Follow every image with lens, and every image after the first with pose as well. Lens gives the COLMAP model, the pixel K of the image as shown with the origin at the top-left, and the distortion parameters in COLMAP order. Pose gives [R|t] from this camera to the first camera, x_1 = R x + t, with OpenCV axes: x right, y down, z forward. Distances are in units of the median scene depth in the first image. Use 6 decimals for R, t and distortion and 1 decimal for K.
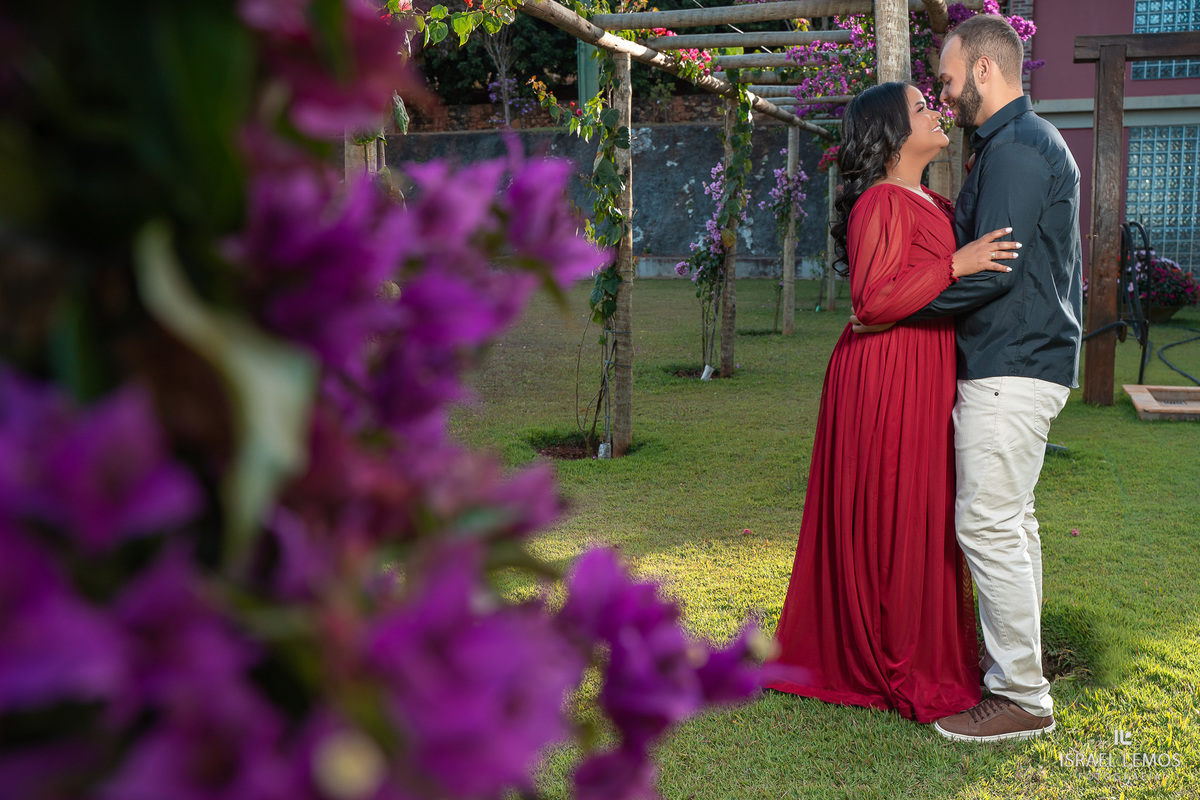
lens RADIAL K [[1267.5, 0, 600.0], [0, 1267.5, 400.0], [0, 0, 1]] dist [-0.038723, 0.111938]
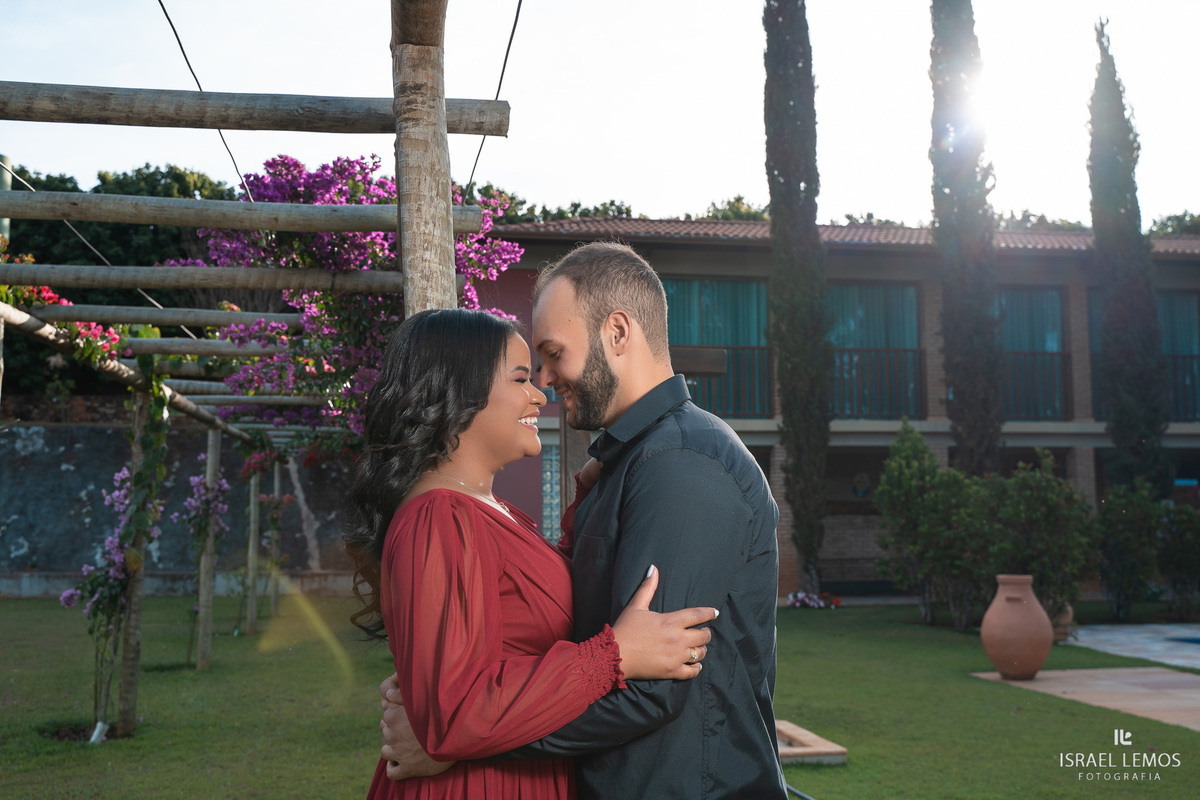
lens RADIAL K [[1247.0, 0, 600.0], [0, 1247.0, 400.0], [0, 0, 1]] dist [-0.053282, 0.135195]
pose [[0.896159, 0.053068, 0.440549, 0.013428], [0.054995, 0.971885, -0.228942, -0.028420], [-0.440312, 0.229396, 0.868045, 0.154548]]
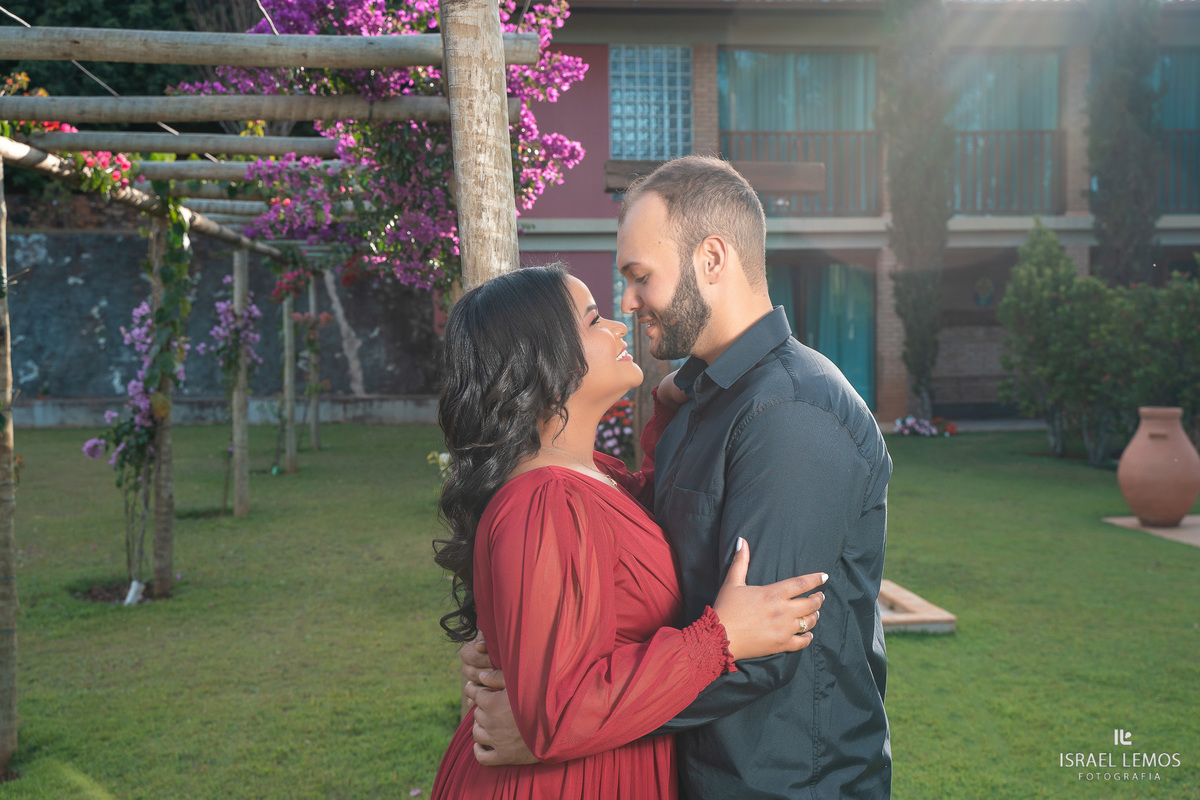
lens RADIAL K [[1435.3, 0, 600.0], [0, 1435.3, 400.0], [0, 0, 1]] dist [0.001357, 0.154489]
pose [[0.919435, -0.018617, 0.392800, 0.008681], [0.056310, 0.994818, -0.084657, -0.046030], [-0.389189, 0.099955, 0.915719, 0.140695]]
